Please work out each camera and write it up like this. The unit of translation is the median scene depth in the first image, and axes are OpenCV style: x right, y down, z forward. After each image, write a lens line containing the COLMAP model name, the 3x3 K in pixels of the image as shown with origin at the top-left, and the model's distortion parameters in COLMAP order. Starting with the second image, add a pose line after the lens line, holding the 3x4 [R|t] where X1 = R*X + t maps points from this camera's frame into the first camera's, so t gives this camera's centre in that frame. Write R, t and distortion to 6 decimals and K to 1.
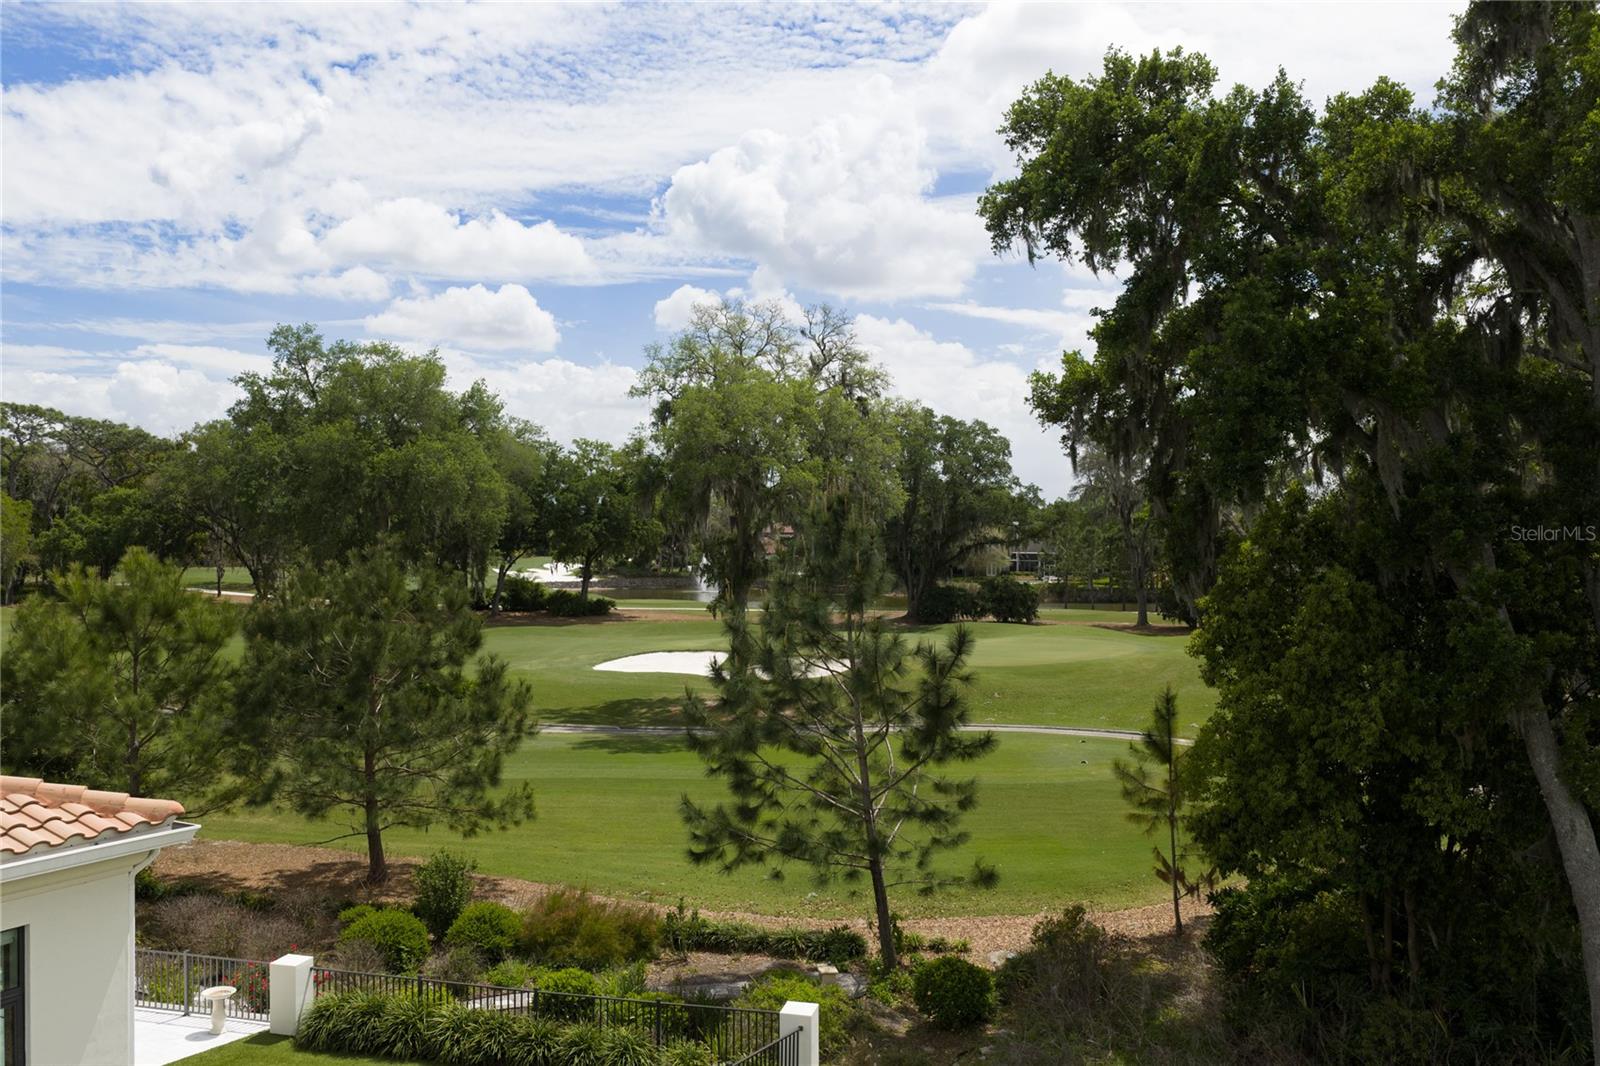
lens RADIAL K [[1395.6, 0, 802.4], [0, 1395.6, 549.4], [0, 0, 1]] dist [0.060644, -0.121868]
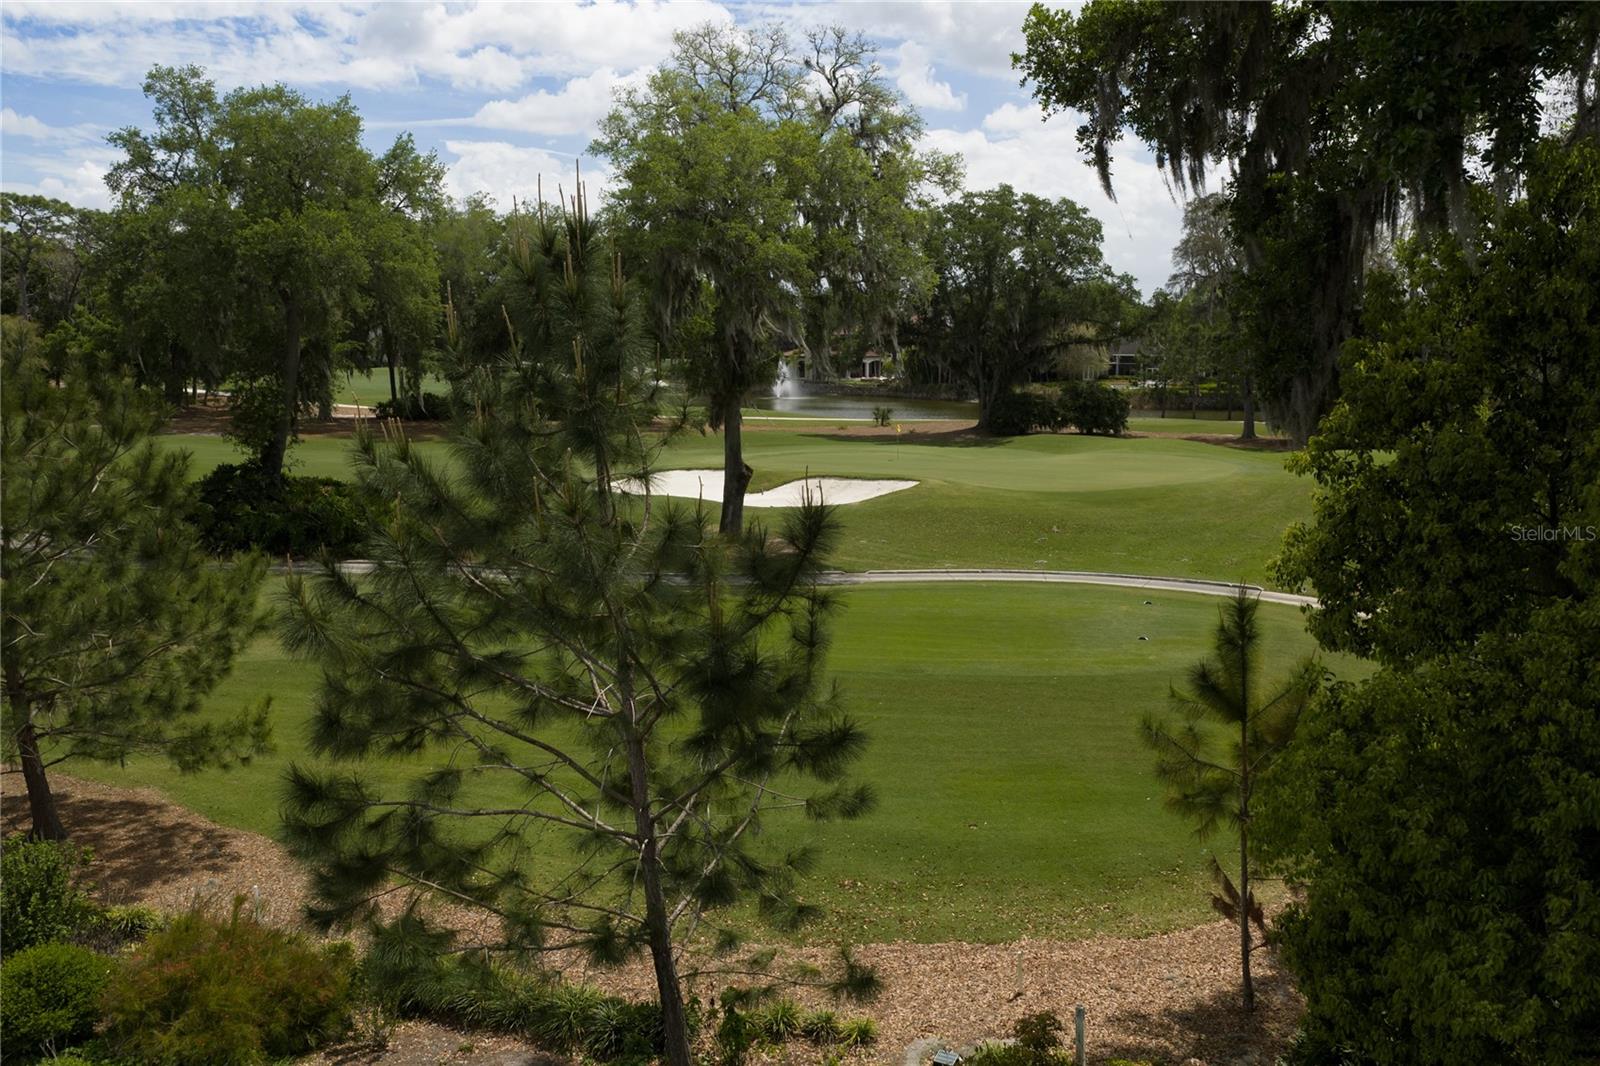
lens RADIAL K [[1395.6, 0, 802.4], [0, 1395.6, 549.4], [0, 0, 1]] dist [0.060644, -0.121868]
pose [[0.997213, 0.007455, -0.074234, 0.056337], [0.002915, 0.990342, 0.138612, 0.002752], [0.074551, -0.138442, 0.987561, 0.195551]]
